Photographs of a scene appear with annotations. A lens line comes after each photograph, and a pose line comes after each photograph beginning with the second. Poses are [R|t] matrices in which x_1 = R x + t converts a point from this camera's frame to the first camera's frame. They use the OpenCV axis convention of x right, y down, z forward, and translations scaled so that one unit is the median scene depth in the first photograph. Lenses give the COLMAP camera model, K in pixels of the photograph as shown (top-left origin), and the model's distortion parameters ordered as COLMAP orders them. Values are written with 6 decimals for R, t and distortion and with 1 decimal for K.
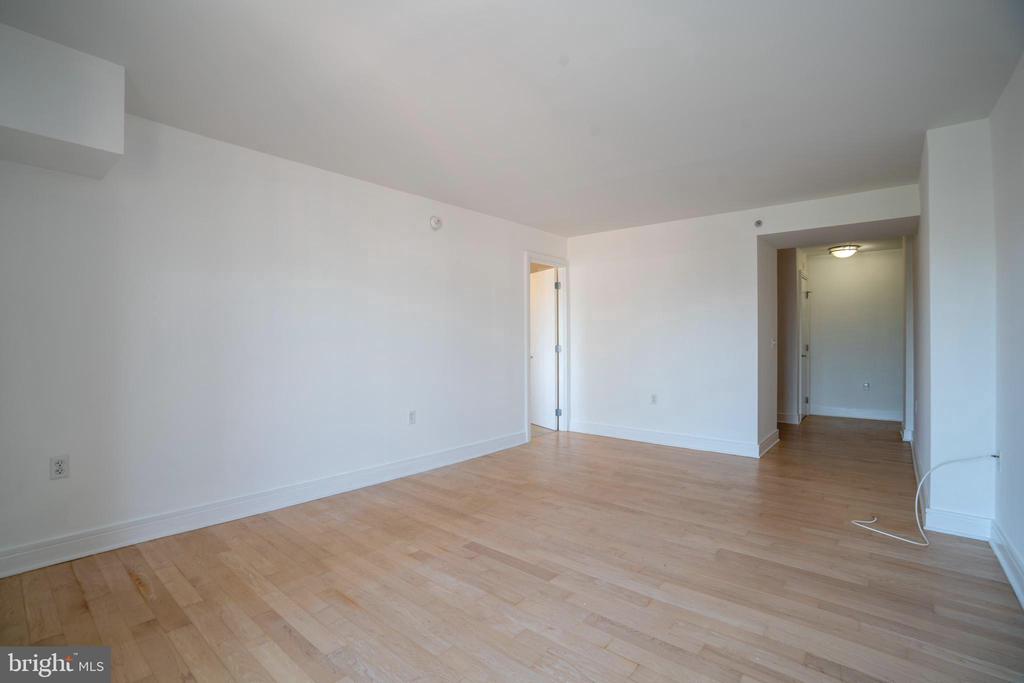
lens RADIAL K [[470.1, 0, 508.7], [0, 470.1, 337.7], [0, 0, 1]] dist [-0.065931, 0.020702]
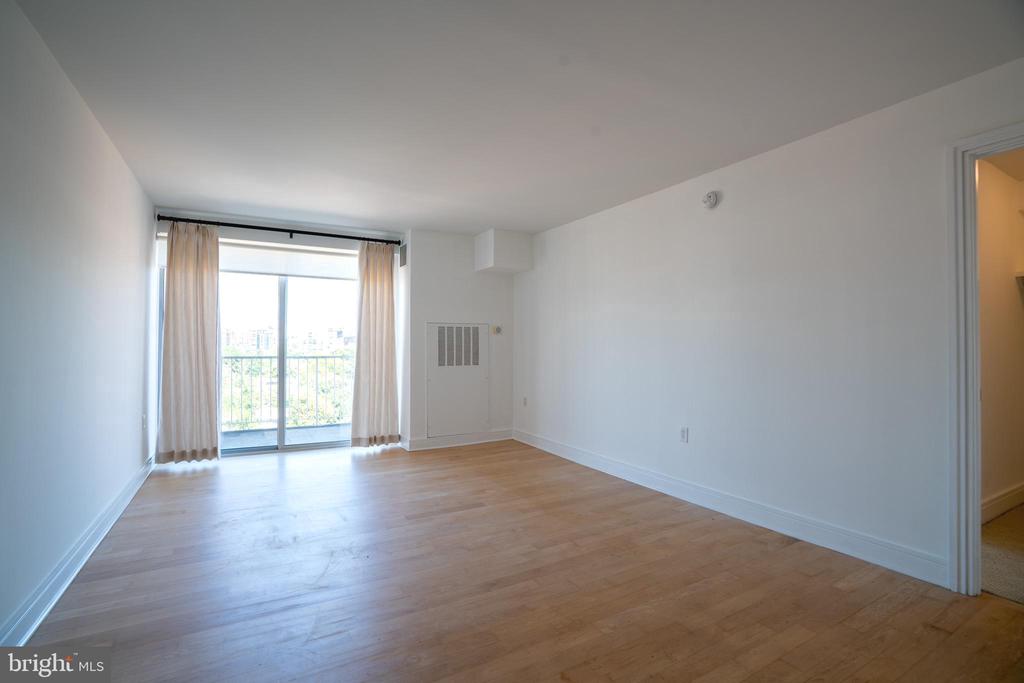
lens RADIAL K [[470.1, 0, 515.6], [0, 470.1, 342.0], [0, 0, 1]] dist [-0.065931, 0.020702]
pose [[-0.324970, -0.012996, -0.945635, 0.886468], [-0.007231, 0.999910, -0.011257, 0.009321], [0.945697, 0.003180, -0.325035, 1.201099]]
